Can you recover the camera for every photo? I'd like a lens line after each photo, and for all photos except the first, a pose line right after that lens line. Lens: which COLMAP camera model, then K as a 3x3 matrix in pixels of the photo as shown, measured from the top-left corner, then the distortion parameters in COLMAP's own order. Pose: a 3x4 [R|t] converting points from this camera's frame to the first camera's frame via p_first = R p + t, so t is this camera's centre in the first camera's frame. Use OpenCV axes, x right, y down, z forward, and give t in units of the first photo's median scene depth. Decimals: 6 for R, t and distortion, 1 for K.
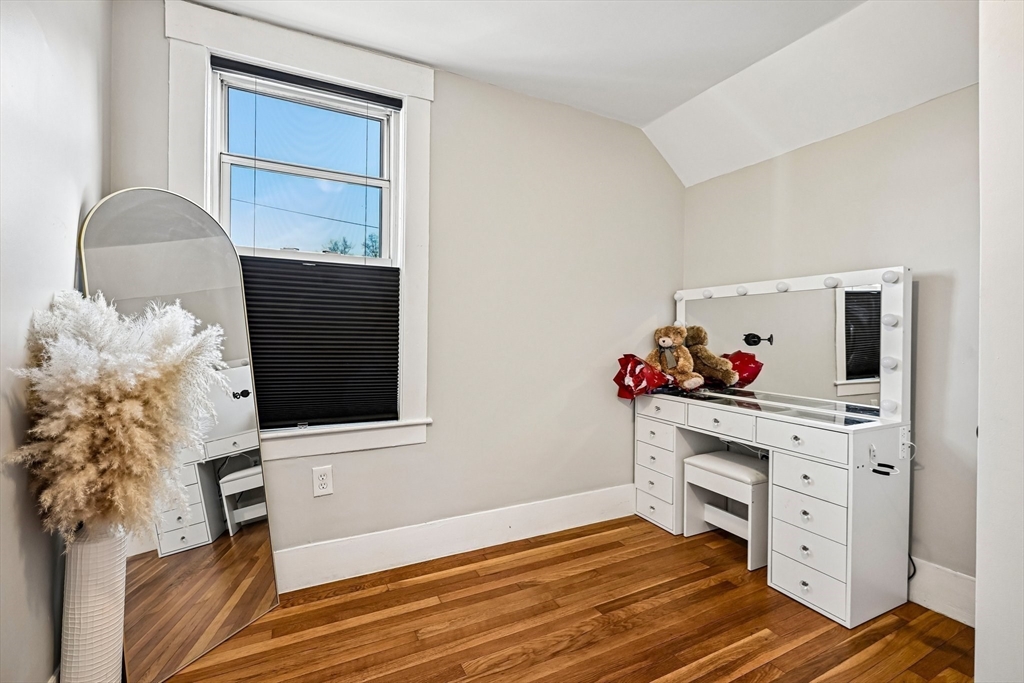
lens RADIAL K [[455.7, 0, 512.0], [0, 455.7, 341.5], [0, 0, 1]] dist [0.000398, 0.000178]
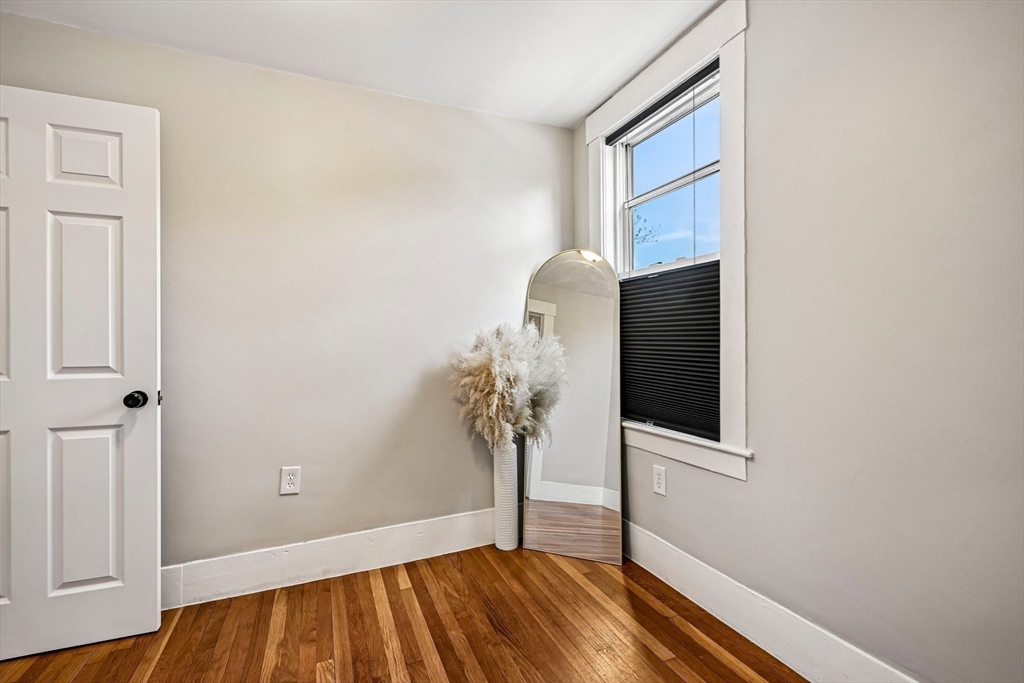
lens RADIAL K [[455.7, 0, 512.0], [0, 455.7, 341.5], [0, 0, 1]] dist [0.000398, 0.000178]
pose [[-0.059396, -0.004067, -0.998226, 0.654567], [0.000461, 0.999991, -0.004102, -0.009281], [0.998234, -0.000704, -0.059394, 0.722602]]
